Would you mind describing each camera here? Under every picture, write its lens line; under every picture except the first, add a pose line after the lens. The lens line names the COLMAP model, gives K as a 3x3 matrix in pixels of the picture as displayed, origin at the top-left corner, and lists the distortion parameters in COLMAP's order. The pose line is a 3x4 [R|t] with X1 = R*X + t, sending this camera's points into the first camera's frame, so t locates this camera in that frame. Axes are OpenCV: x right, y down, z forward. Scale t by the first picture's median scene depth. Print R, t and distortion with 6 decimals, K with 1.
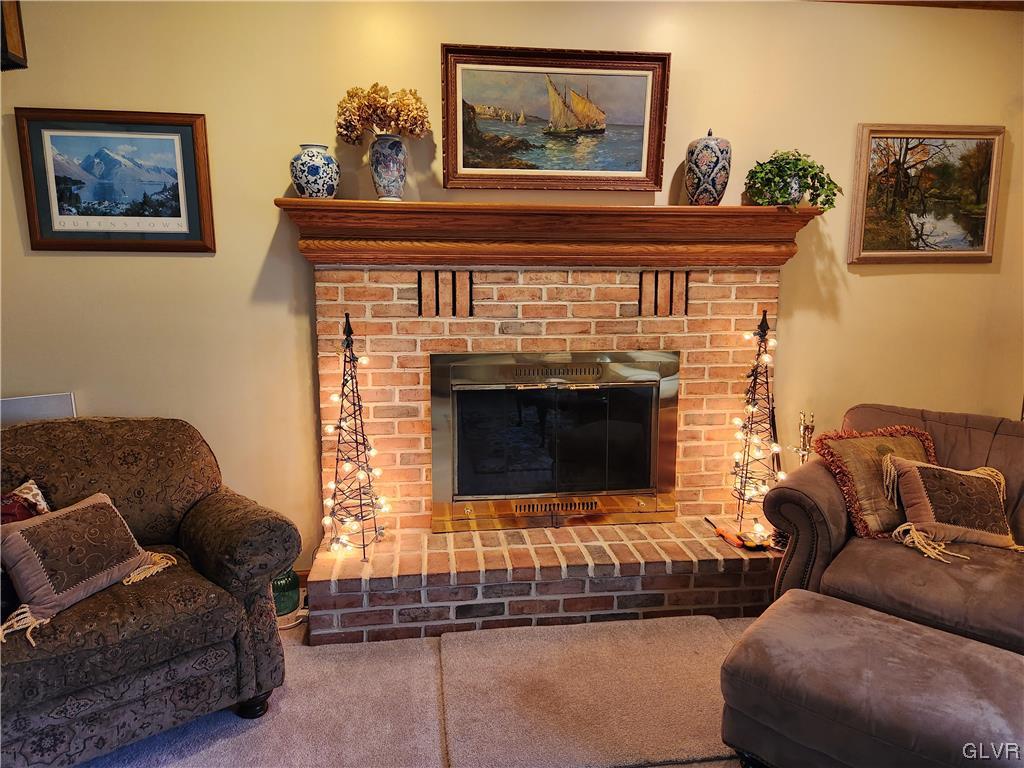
lens RADIAL K [[683.8, 0, 507.7], [0, 683.8, 375.7], [0, 0, 1]] dist [0.078383, -0.065491]
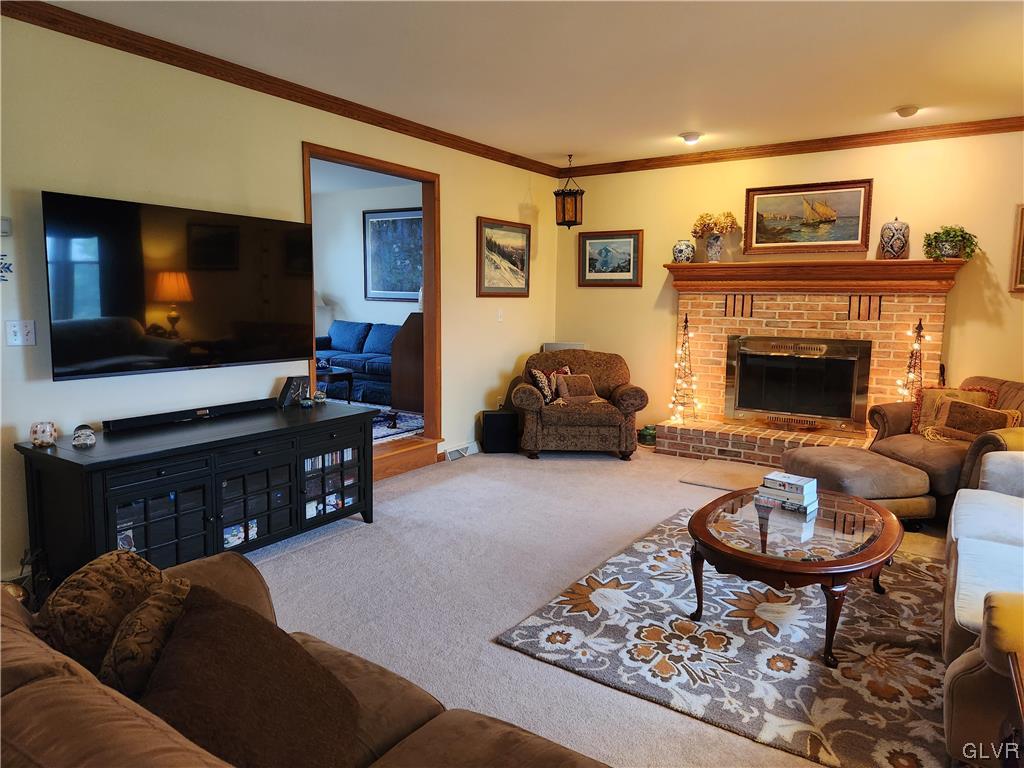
lens RADIAL K [[683.8, 0, 513.5], [0, 683.8, 376.2], [0, 0, 1]] dist [0.078383, -0.065491]
pose [[0.755472, 0.085162, -0.649622, 0.756099], [-0.106052, 0.994336, 0.007021, 0.146485], [0.646541, 0.063589, 0.760225, -0.986609]]
